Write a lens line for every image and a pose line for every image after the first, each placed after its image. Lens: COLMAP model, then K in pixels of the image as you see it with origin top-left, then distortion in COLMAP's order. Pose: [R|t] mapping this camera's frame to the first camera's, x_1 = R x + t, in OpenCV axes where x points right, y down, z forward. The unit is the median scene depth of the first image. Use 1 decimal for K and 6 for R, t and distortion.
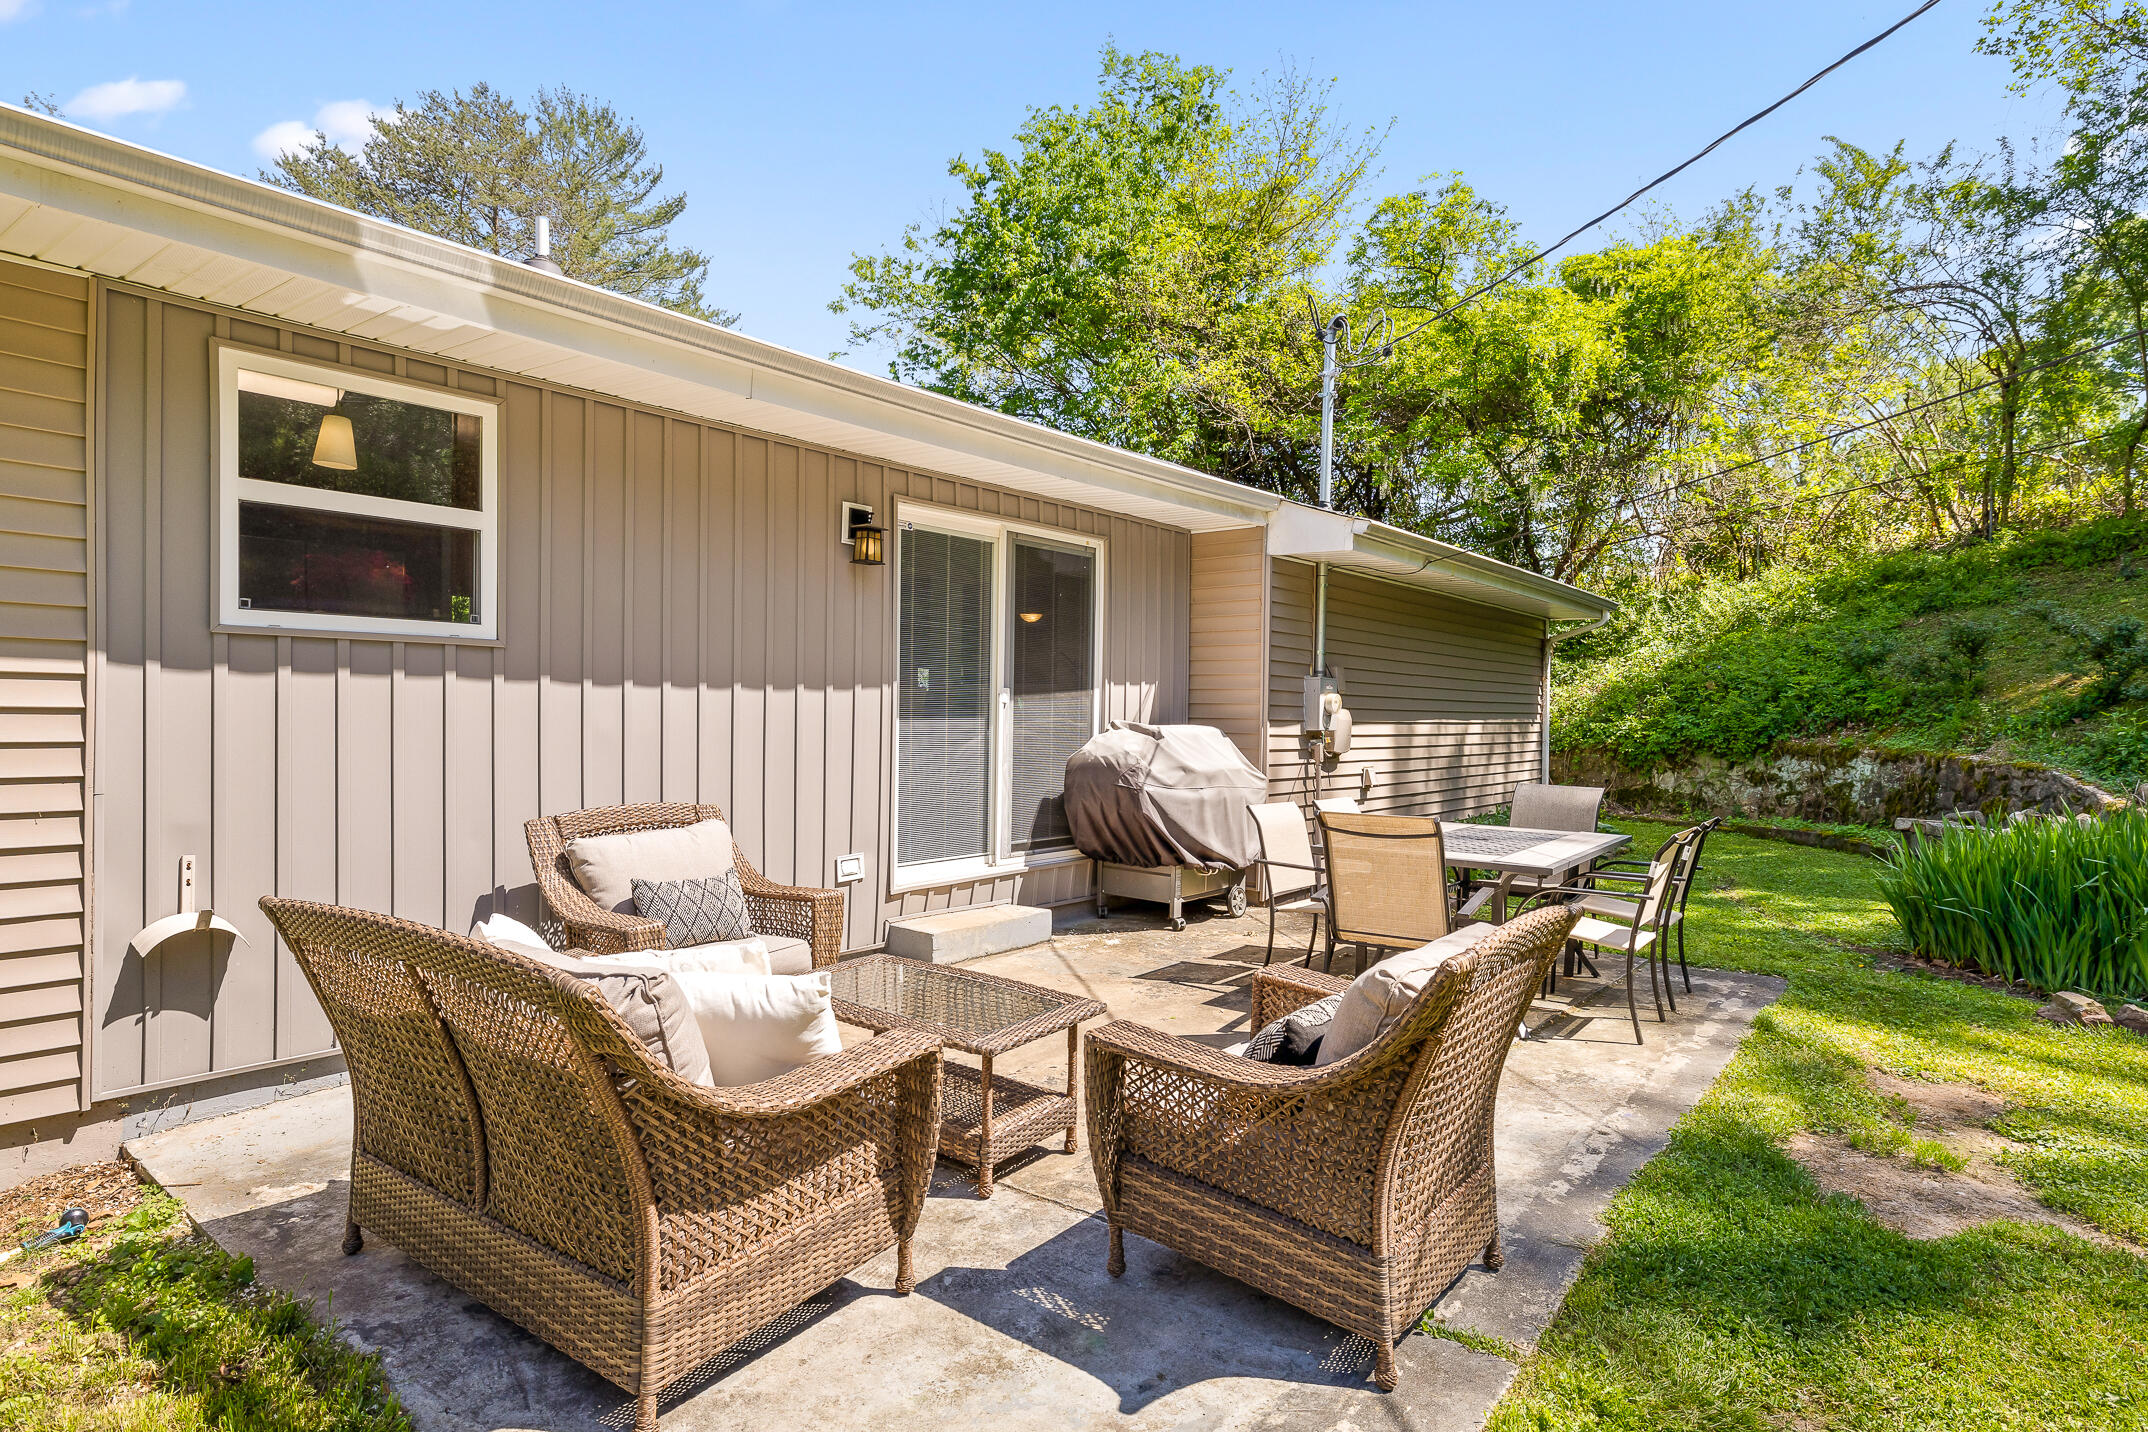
lens RADIAL K [[1104.7, 0, 1075.3], [0, 1104.7, 721.4], [0, 0, 1]] dist [0.003136, 0.000269]
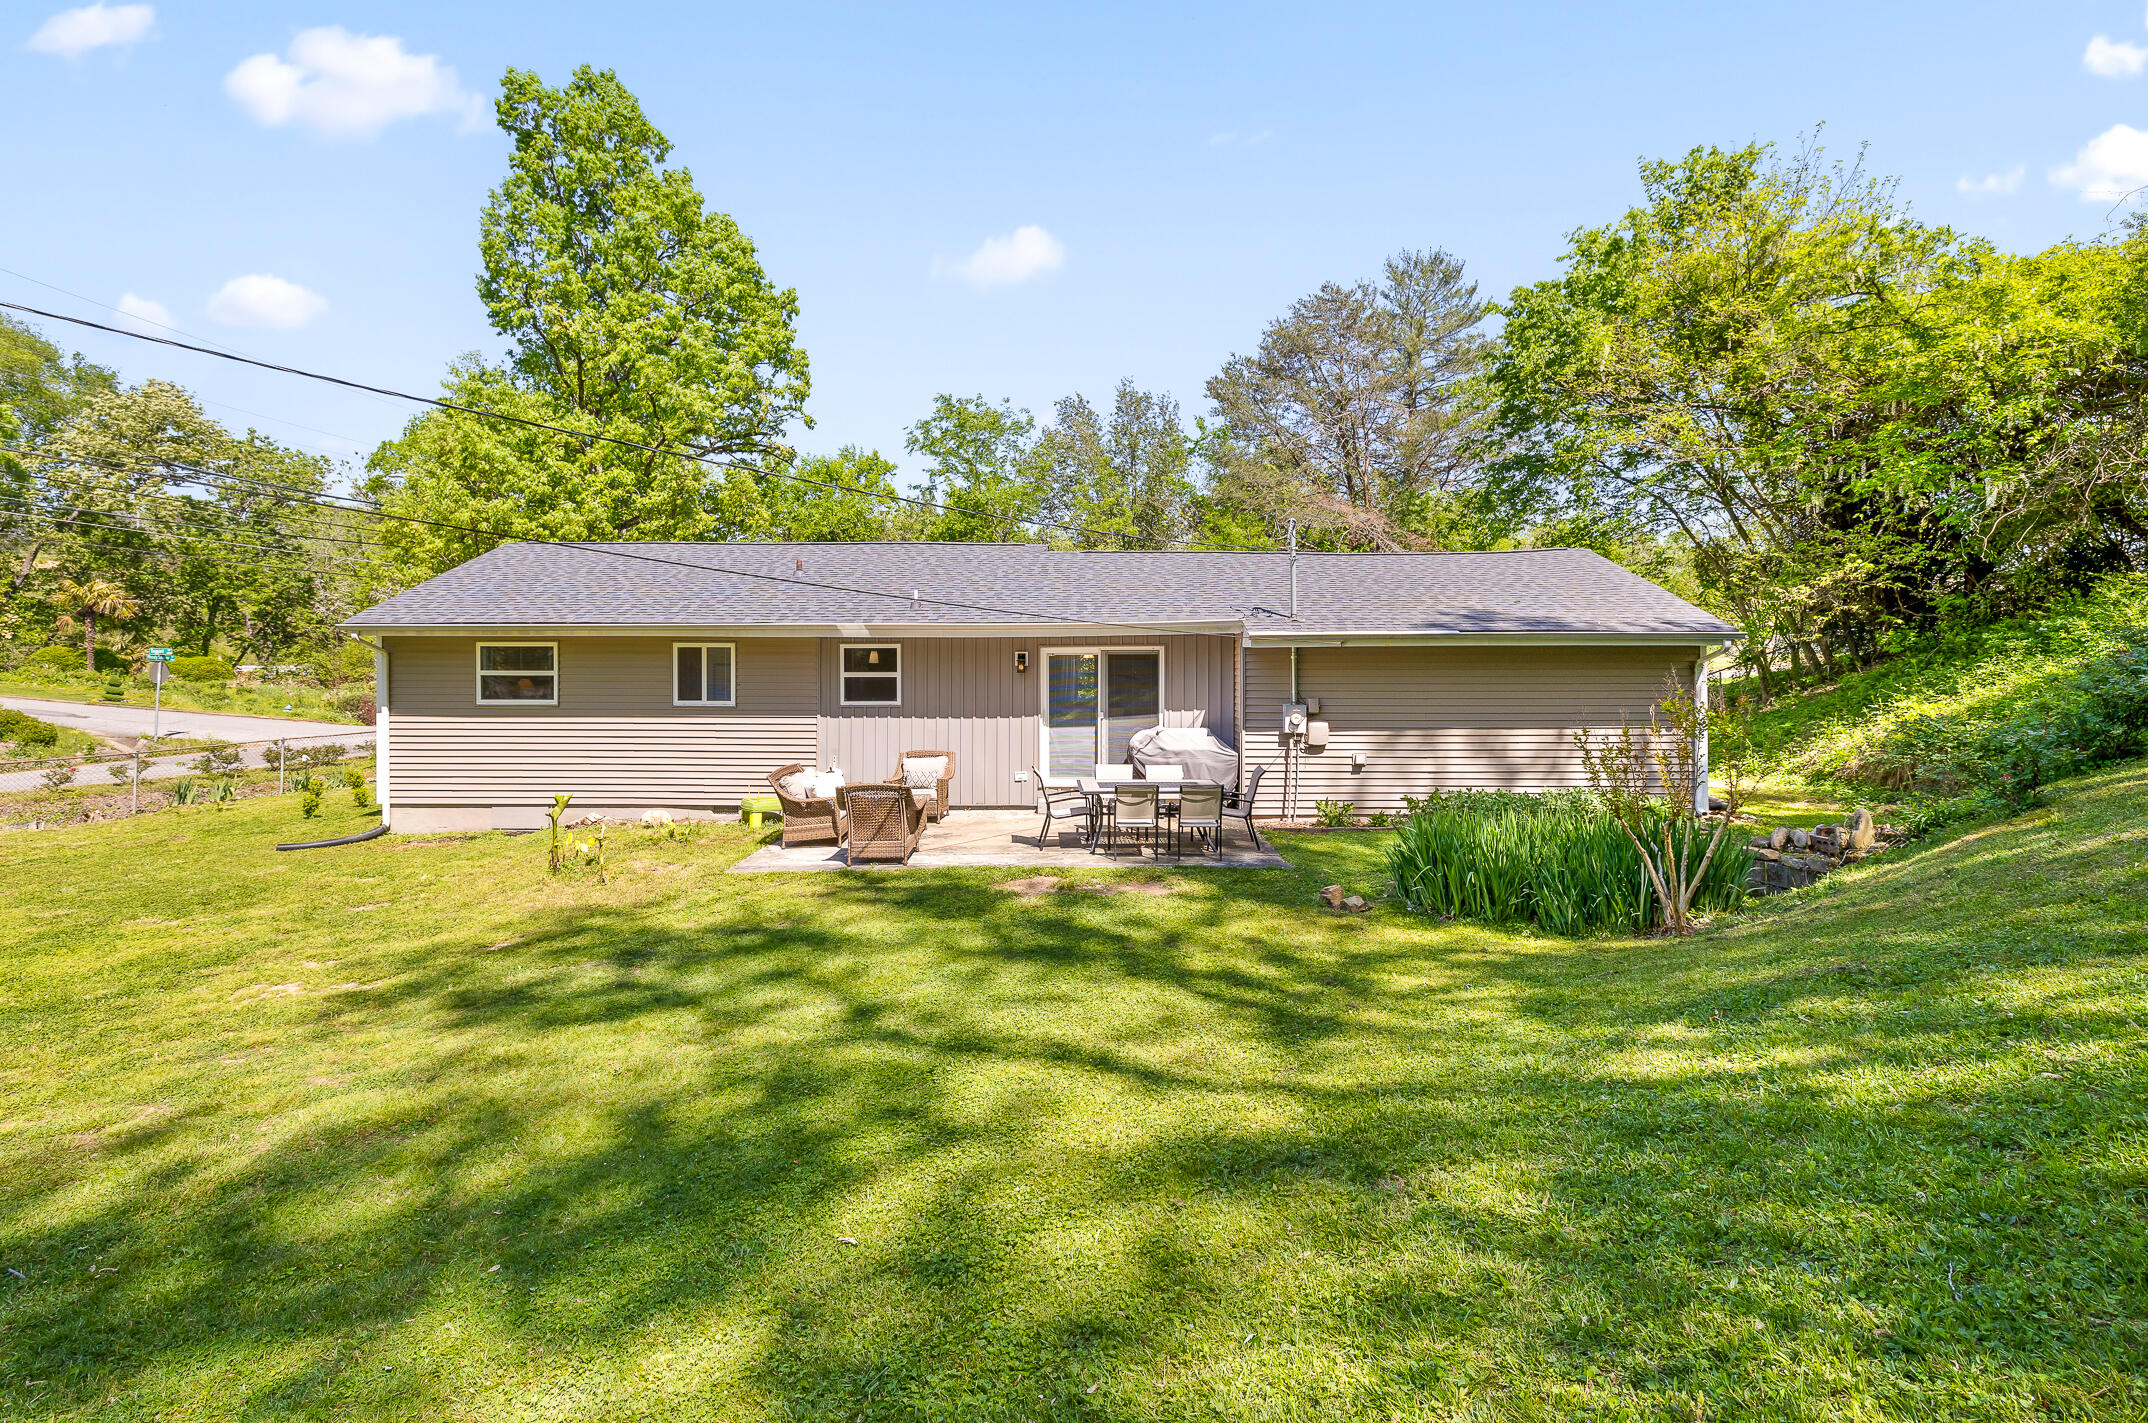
lens RADIAL K [[953.3, 0, 1072.1], [0, 953.3, 711.7], [0, 0, 1]] dist [-0.000297, -0.000014]
pose [[0.638179, -0.004986, -0.769872, 1.561616], [-0.002432, 0.999961, -0.008492, -0.017537], [0.769884, 0.007292, 0.638142, -0.416600]]
